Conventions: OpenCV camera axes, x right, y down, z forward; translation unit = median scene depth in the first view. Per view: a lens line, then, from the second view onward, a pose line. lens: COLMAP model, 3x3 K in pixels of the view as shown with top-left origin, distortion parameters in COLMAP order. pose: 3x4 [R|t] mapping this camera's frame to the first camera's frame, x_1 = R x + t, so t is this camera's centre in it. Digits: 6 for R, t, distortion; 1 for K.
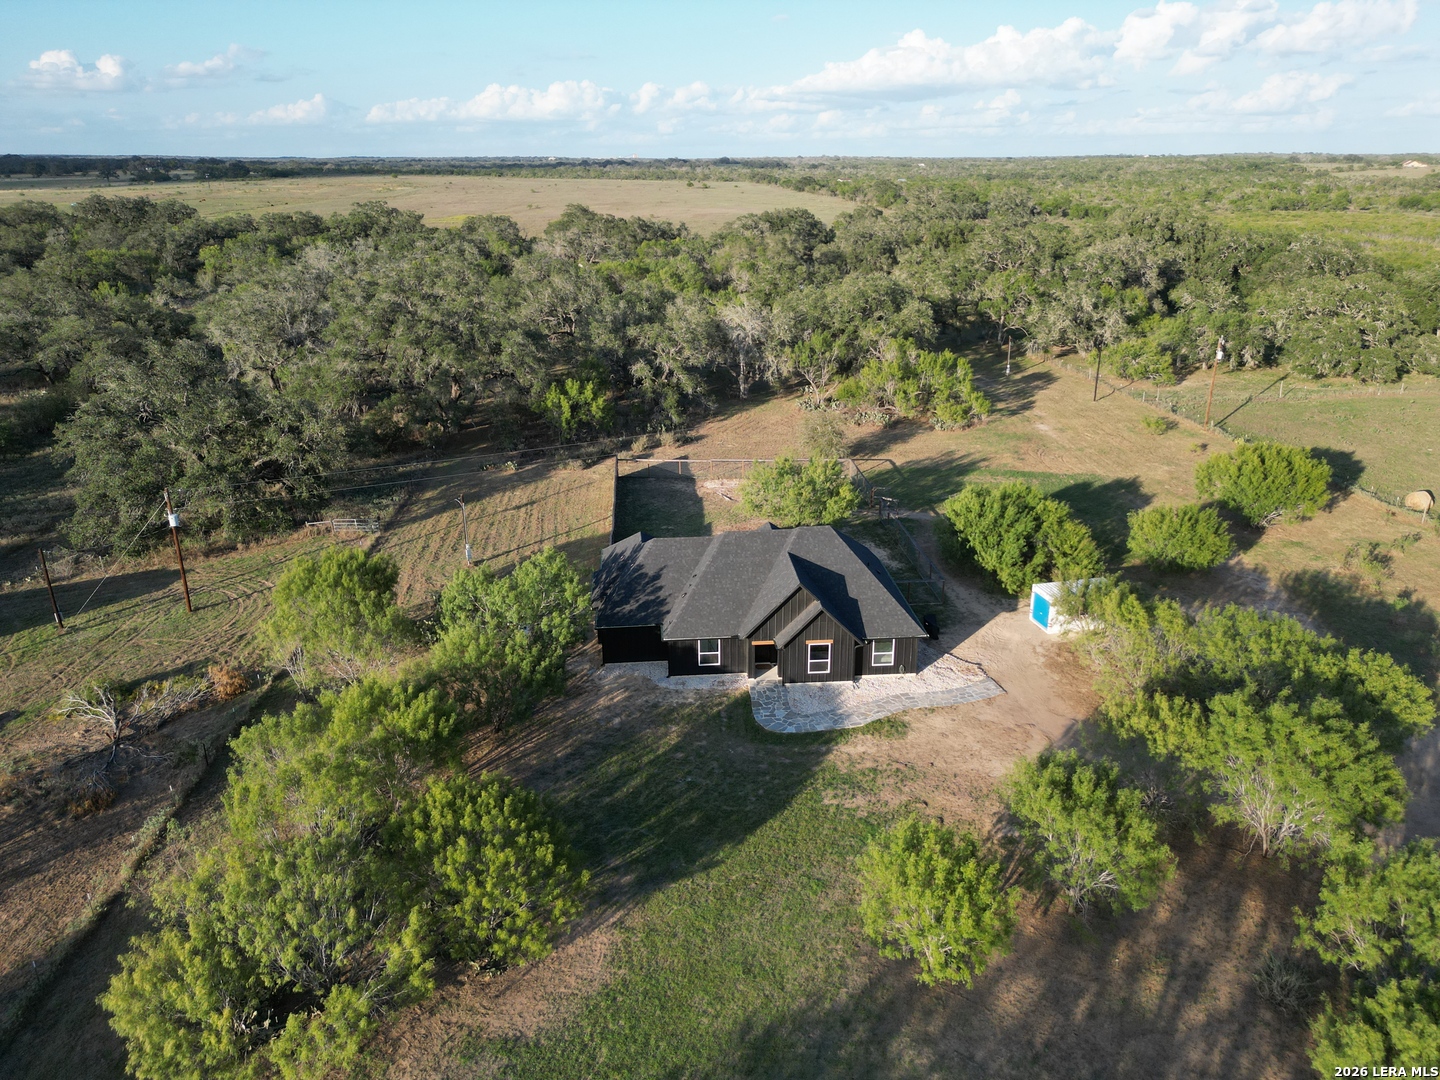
lens RADIAL K [[1008.6, 0, 720.0], [0, 1008.6, 540.0], [0, 0, 1]] dist [0.076864, -0.075508]
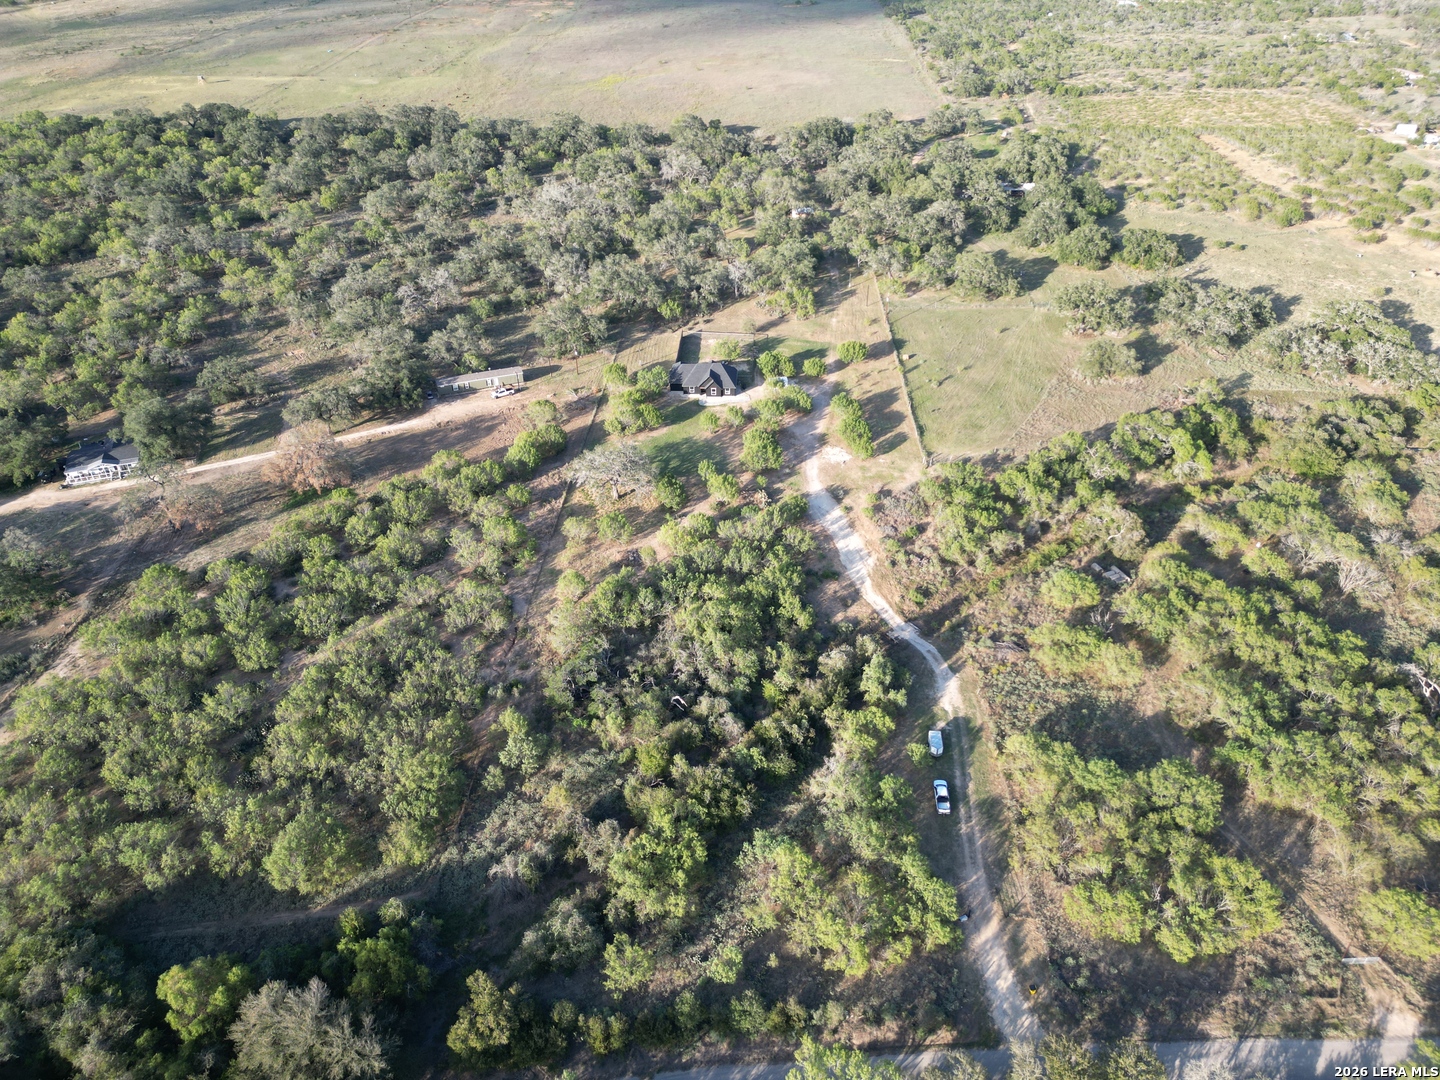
lens RADIAL K [[1008.6, 0, 720.0], [0, 1008.6, 540.0], [0, 0, 1]] dist [0.076864, -0.075508]
pose [[0.992278, 0.068525, -0.103383, 0.386848], [-0.042492, 0.970899, 0.235690, -0.193231], [0.116525, -0.229477, 0.966314, -2.207289]]
